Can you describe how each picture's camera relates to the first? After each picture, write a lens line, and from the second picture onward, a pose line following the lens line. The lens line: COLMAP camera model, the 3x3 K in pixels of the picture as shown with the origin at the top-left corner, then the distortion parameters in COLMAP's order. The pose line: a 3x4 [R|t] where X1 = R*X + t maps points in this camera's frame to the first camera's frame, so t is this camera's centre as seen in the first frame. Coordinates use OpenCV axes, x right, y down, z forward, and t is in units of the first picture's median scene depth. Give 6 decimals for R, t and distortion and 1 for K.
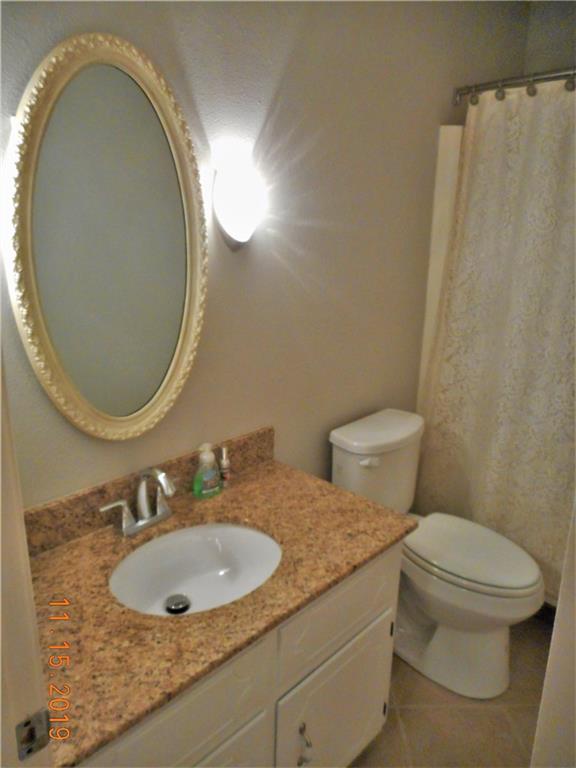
lens RADIAL K [[578.9, 0, 286.3], [0, 578.9, 386.2], [0, 0, 1]] dist [0.009901, -0.007173]
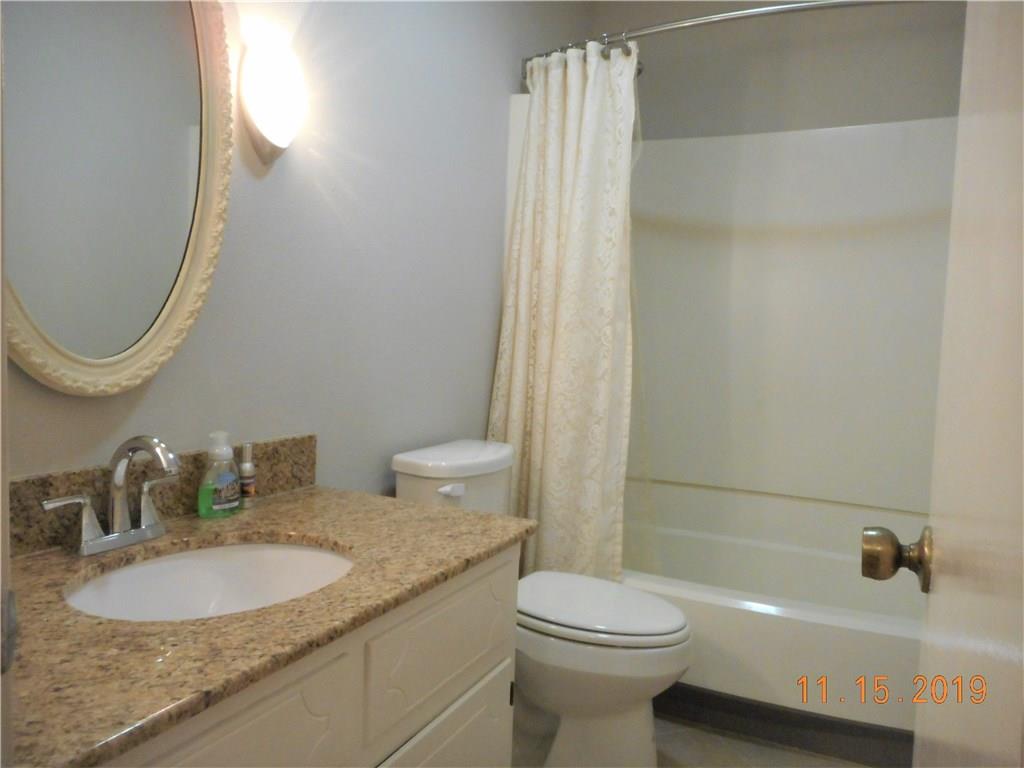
lens RADIAL K [[771.9, 0, 509.8], [0, 771.9, 381.8], [0, 0, 1]] dist [0.009901, -0.007173]
pose [[0.954614, -0.003739, 0.297821, -0.099138], [0.067120, 0.976901, -0.202876, 0.280730], [-0.290183, 0.213658, 0.932815, 0.089794]]
